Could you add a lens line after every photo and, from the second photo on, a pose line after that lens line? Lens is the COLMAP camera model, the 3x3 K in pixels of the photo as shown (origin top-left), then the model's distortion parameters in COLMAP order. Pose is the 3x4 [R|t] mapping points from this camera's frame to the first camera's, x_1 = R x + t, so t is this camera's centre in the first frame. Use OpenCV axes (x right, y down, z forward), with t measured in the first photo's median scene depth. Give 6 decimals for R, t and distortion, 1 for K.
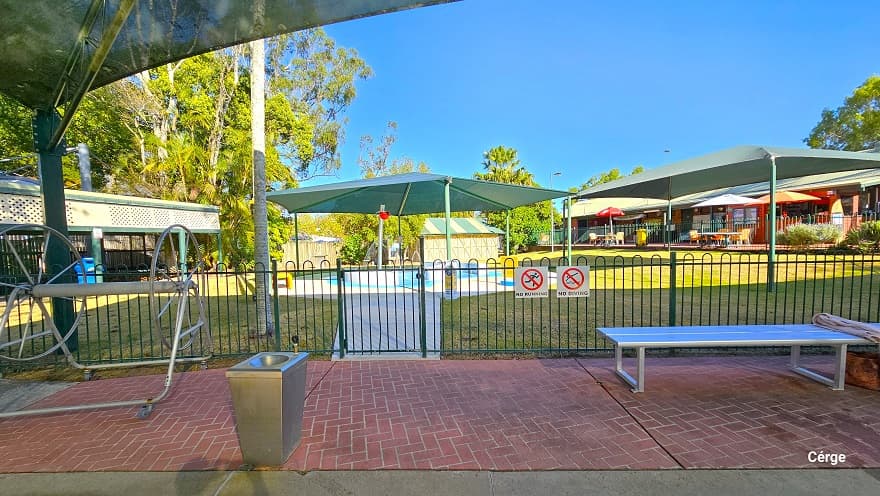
lens RADIAL K [[357.5, 0, 441.9], [0, 357.5, 250.1], [0, 0, 1]] dist [-0.001603, 0.000243]
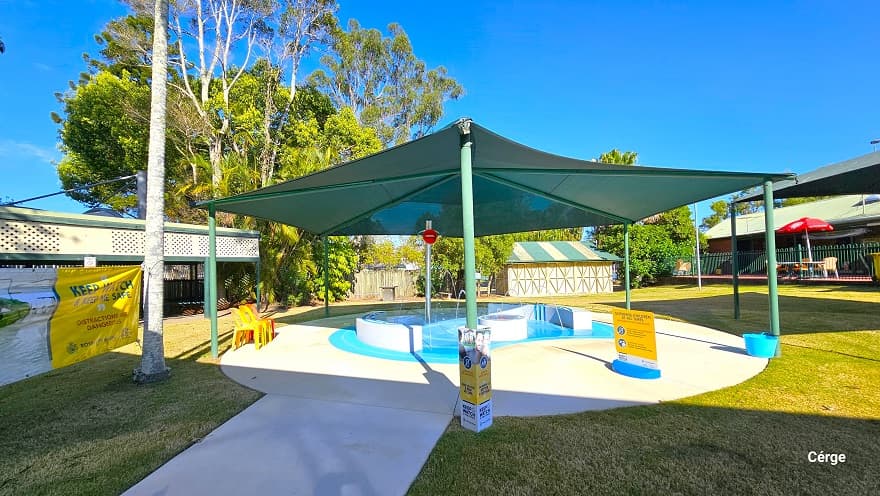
lens RADIAL K [[357.5, 0, 442.1], [0, 357.5, 253.8], [0, 0, 1]] dist [-0.001603, 0.000243]
pose [[0.956854, -0.011229, -0.290351, 0.037655], [-0.008479, 0.997748, -0.066531, -0.009186], [0.290444, 0.066123, 0.954605, 0.205654]]
